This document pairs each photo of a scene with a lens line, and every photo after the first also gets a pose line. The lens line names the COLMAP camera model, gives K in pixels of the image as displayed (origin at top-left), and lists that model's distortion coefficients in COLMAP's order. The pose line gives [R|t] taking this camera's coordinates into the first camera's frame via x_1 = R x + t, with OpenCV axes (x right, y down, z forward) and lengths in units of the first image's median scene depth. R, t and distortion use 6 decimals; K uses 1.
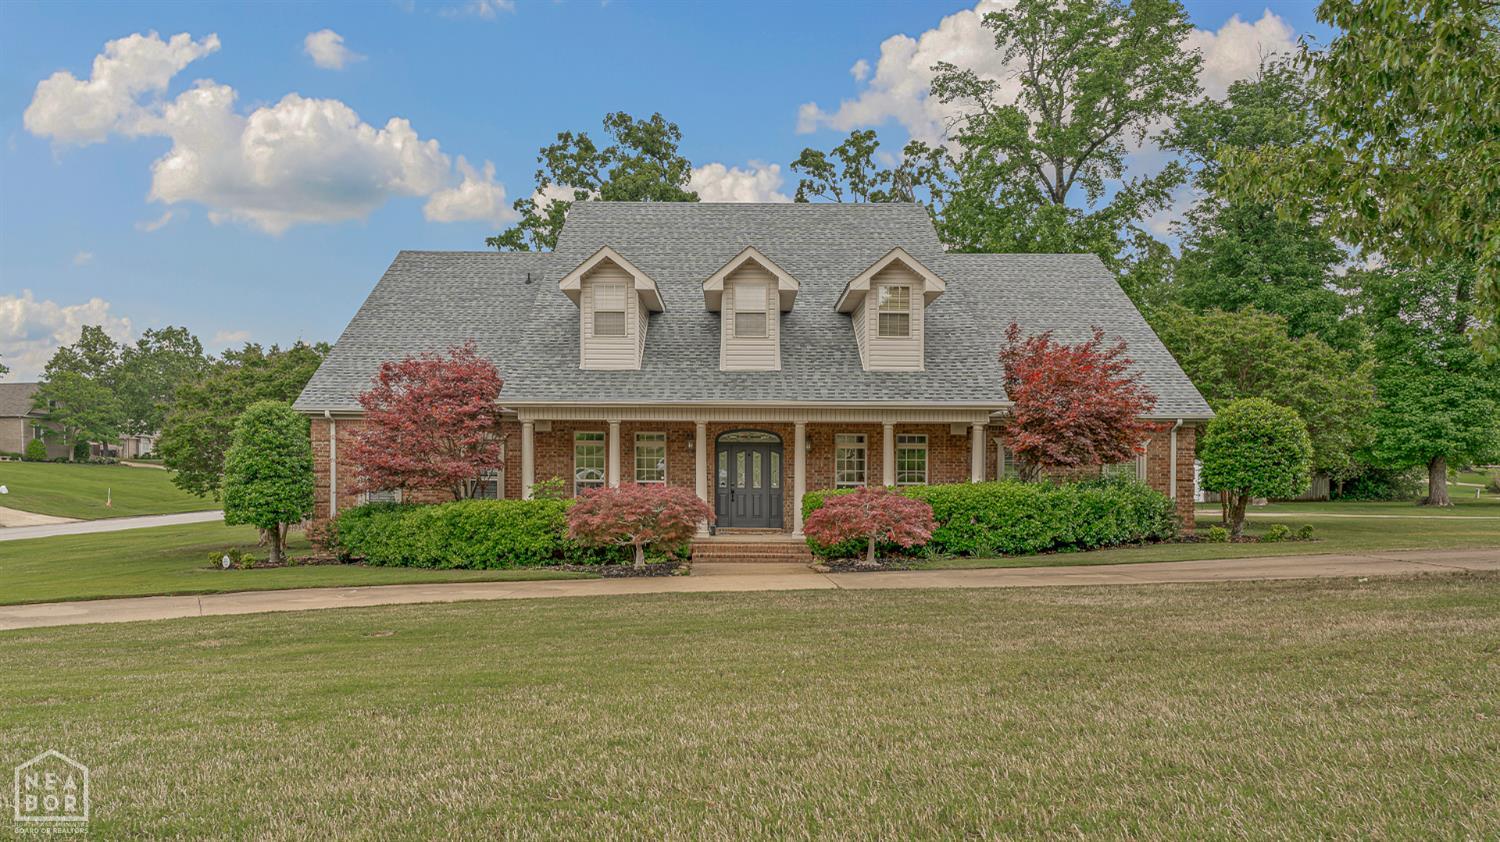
lens RADIAL K [[966.1, 0, 750.0], [0, 966.1, 421.0], [0, 0, 1]] dist [0.000640, -0.001417]
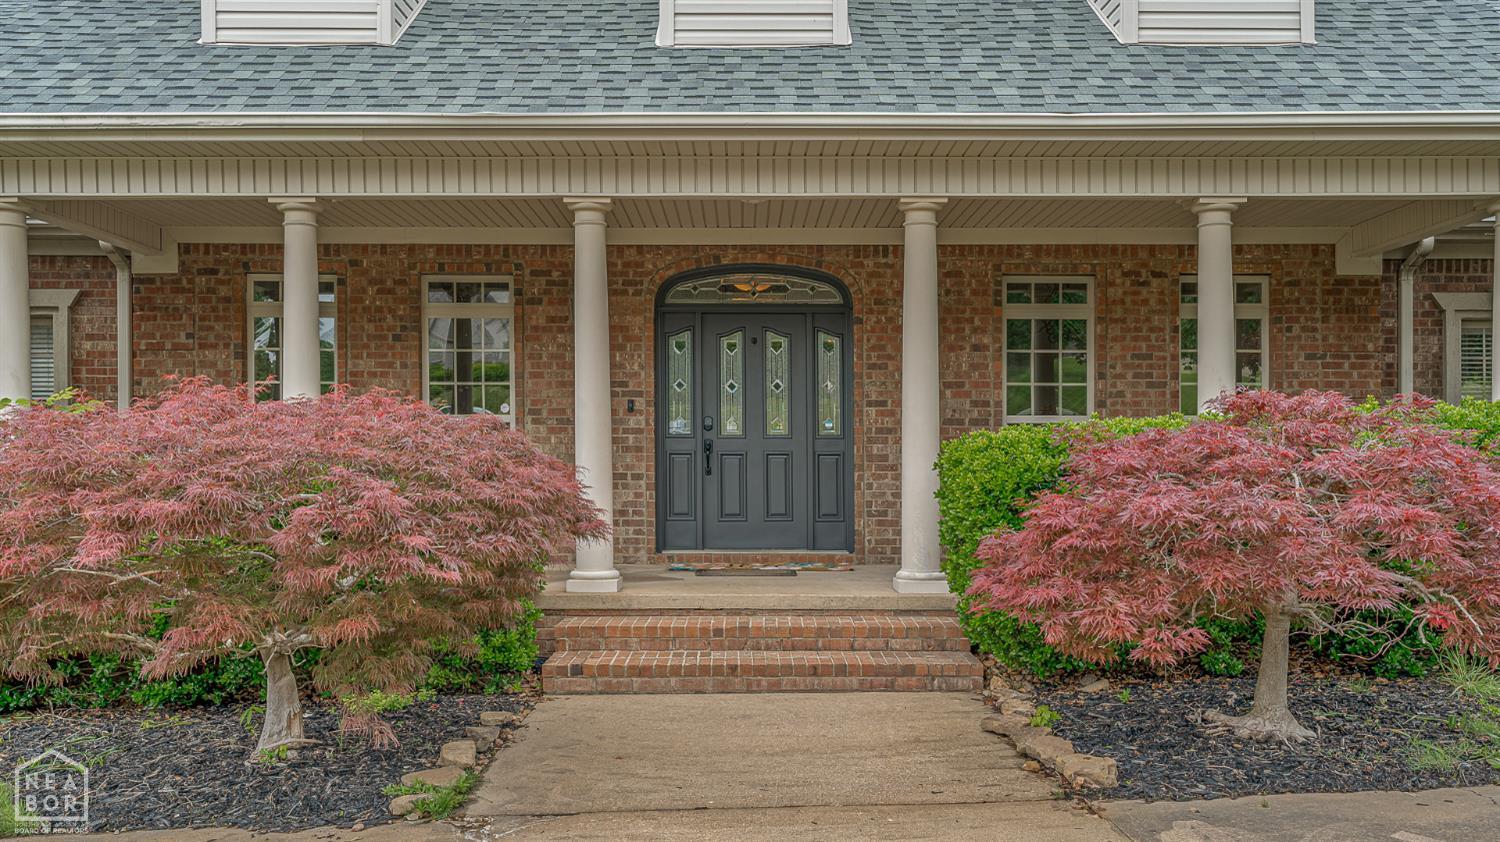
lens RADIAL K [[1166.6, 0, 750.0], [0, 1166.6, 421.0], [0, 0, 1]] dist [0.006271, 0.002836]
pose [[0.999891, -0.007514, -0.012739, 0.003457], [0.007853, 0.999611, 0.026774, 0.065066], [0.012533, -0.026871, 0.999560, 0.713180]]
